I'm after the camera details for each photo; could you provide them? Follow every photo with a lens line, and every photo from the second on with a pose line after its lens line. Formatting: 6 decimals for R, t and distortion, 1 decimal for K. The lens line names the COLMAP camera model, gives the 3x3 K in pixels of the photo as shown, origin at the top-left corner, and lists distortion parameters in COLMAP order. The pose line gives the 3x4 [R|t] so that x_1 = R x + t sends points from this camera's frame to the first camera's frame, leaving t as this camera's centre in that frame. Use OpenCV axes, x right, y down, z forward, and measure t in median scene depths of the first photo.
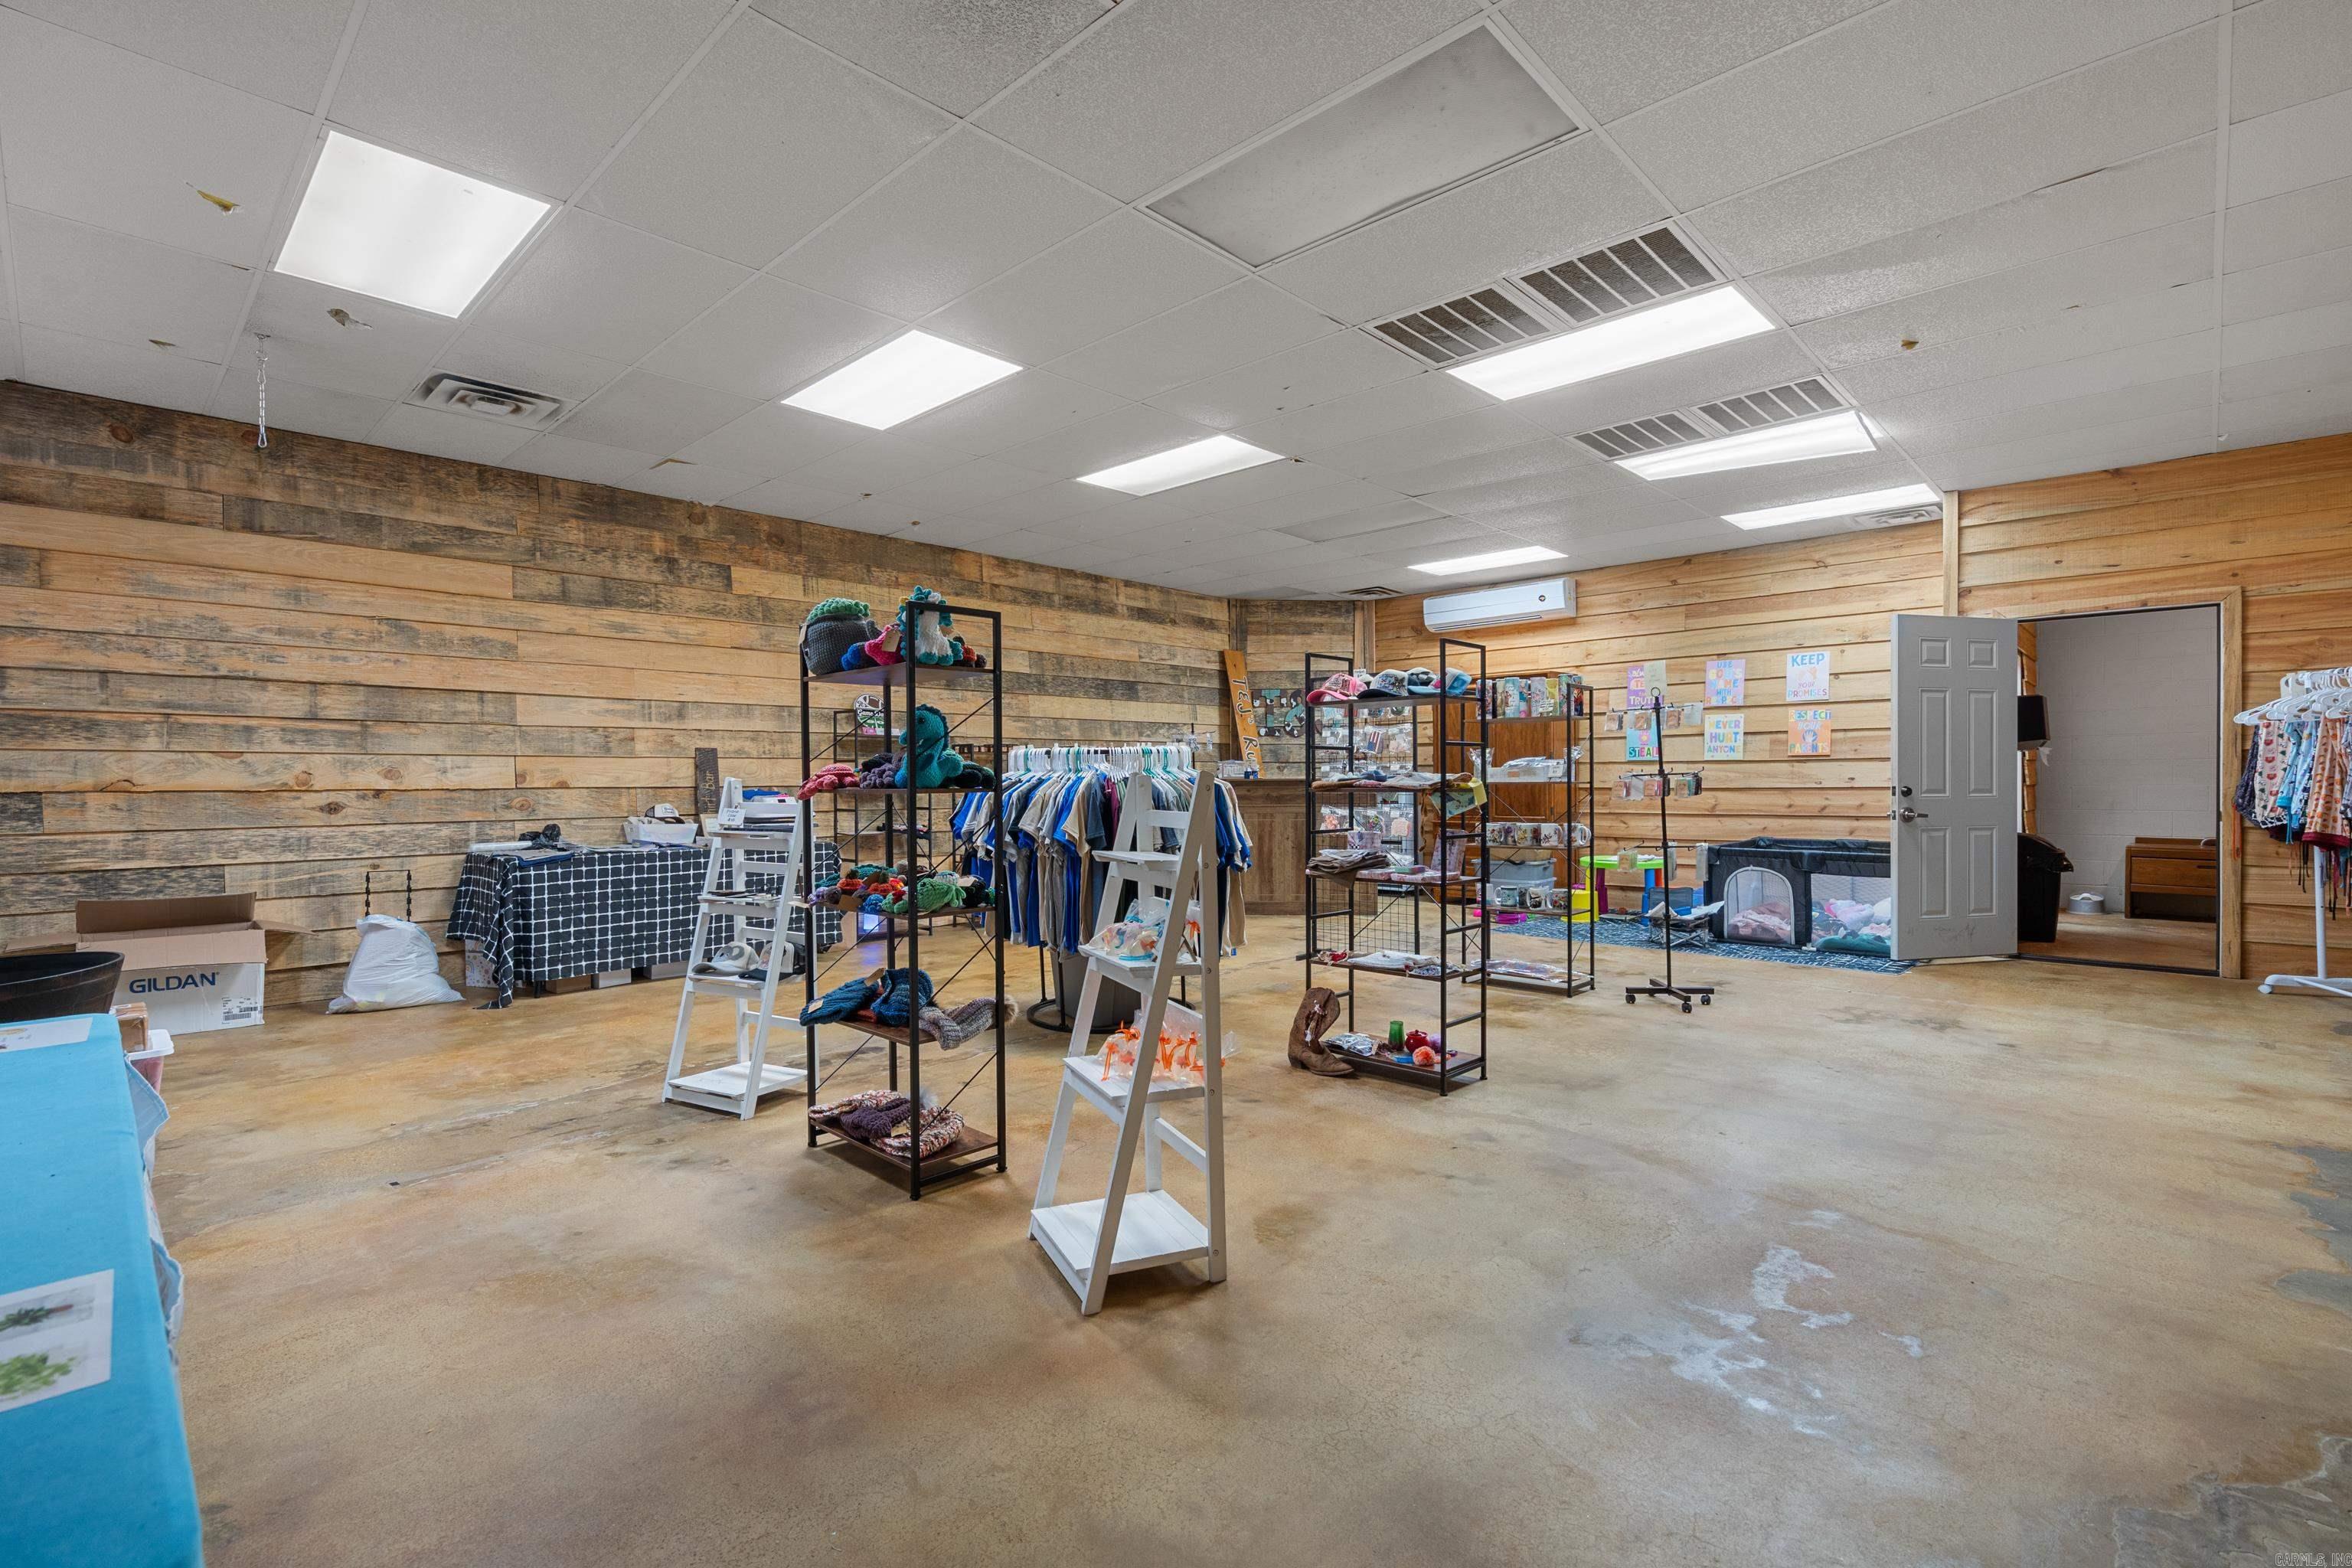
lens RADIAL K [[1070.8, 0, 1169.3], [0, 1070.8, 786.2], [0, 0, 1]] dist [0.000744, 0.000211]
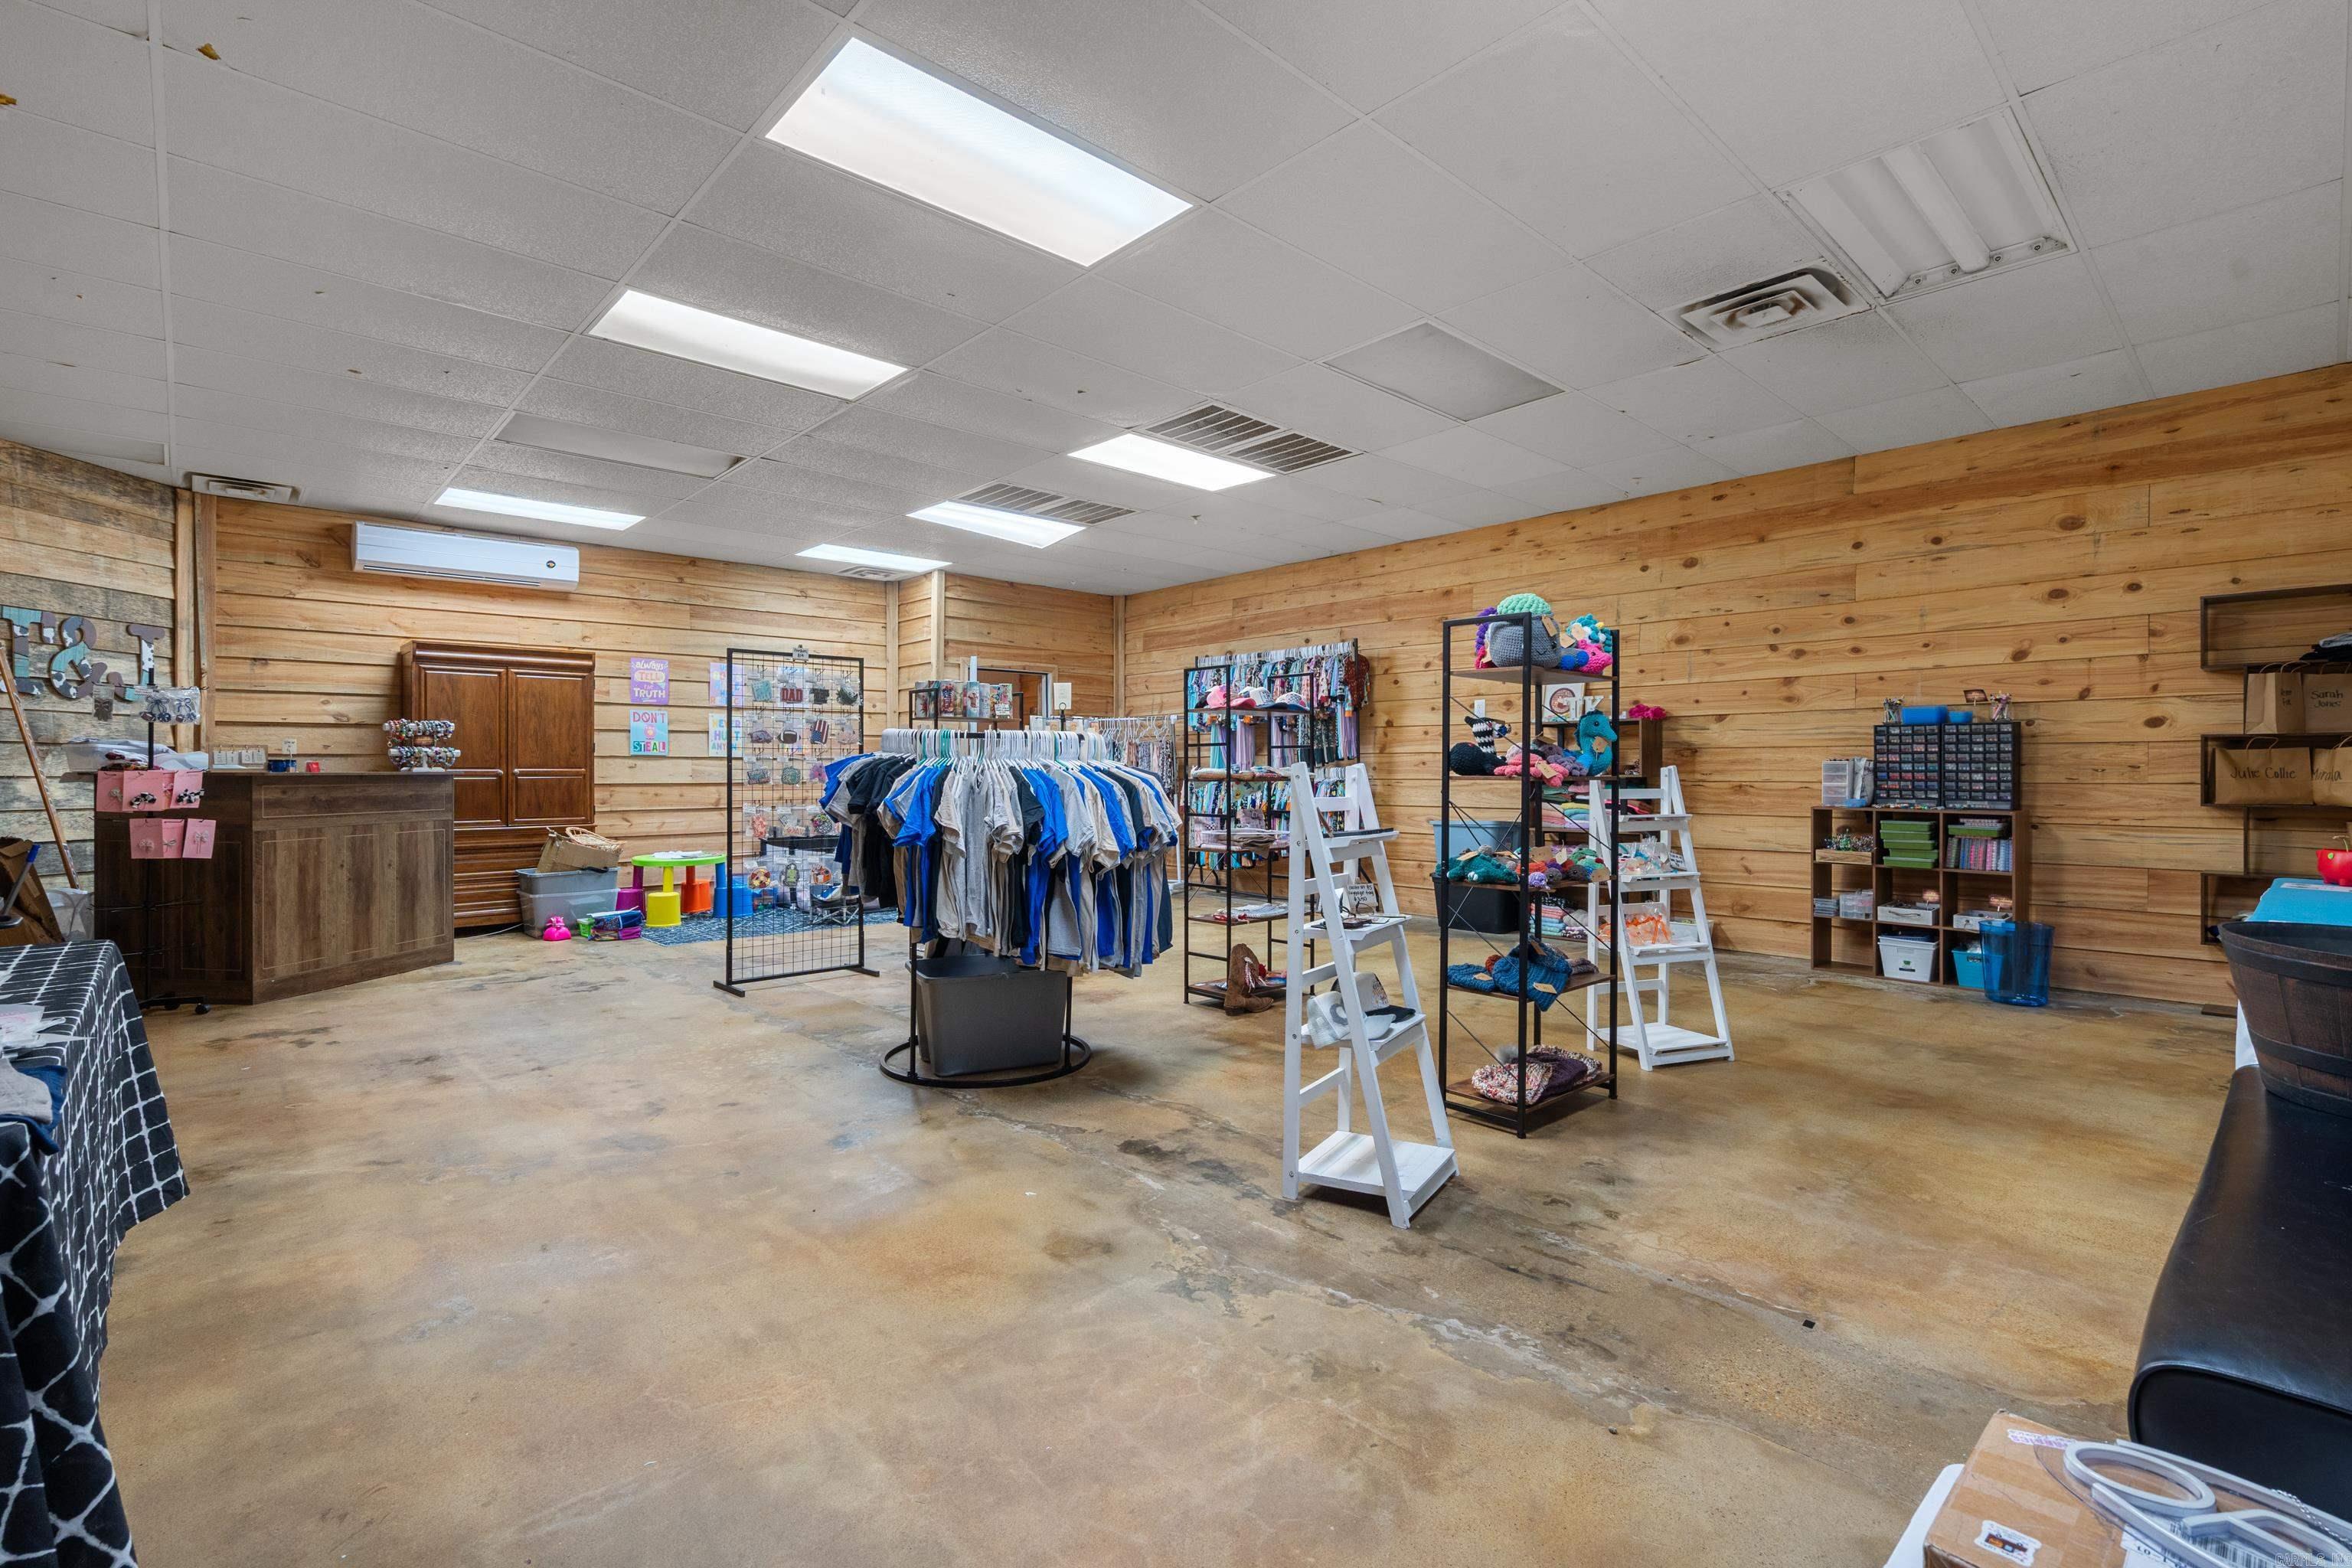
lens RADIAL K [[1070.8, 0, 1169.6], [0, 1070.8, 774.6], [0, 0, 1]] dist [0.000744, 0.000211]
pose [[0.055414, 0.002014, 0.998461, -1.278064], [0.008216, 0.999963, -0.002473, -0.000426], [-0.998430, 0.008341, 0.055396, 1.207212]]
